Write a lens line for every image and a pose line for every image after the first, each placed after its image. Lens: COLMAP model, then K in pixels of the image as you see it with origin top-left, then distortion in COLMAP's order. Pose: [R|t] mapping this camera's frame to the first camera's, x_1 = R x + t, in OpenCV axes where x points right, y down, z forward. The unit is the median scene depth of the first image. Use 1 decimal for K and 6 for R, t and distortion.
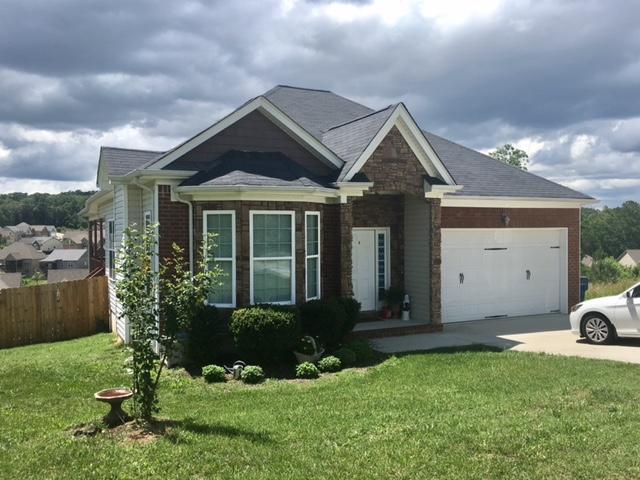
lens RADIAL K [[562.3, 0, 318.6], [0, 562.3, 242.0], [0, 0, 1]] dist [0.069677, -0.018593]
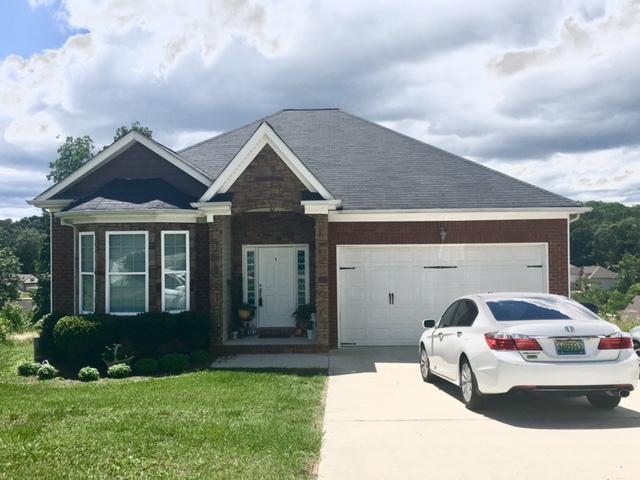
lens RADIAL K [[562.3, 0, 321.3], [0, 562.3, 240.4], [0, 0, 1]] dist [0.069677, -0.018593]
pose [[0.880155, -0.010187, -0.474578, 0.727394], [-0.003070, 0.999627, -0.027151, -0.006867], [0.474677, 0.025354, 0.879795, 0.167415]]
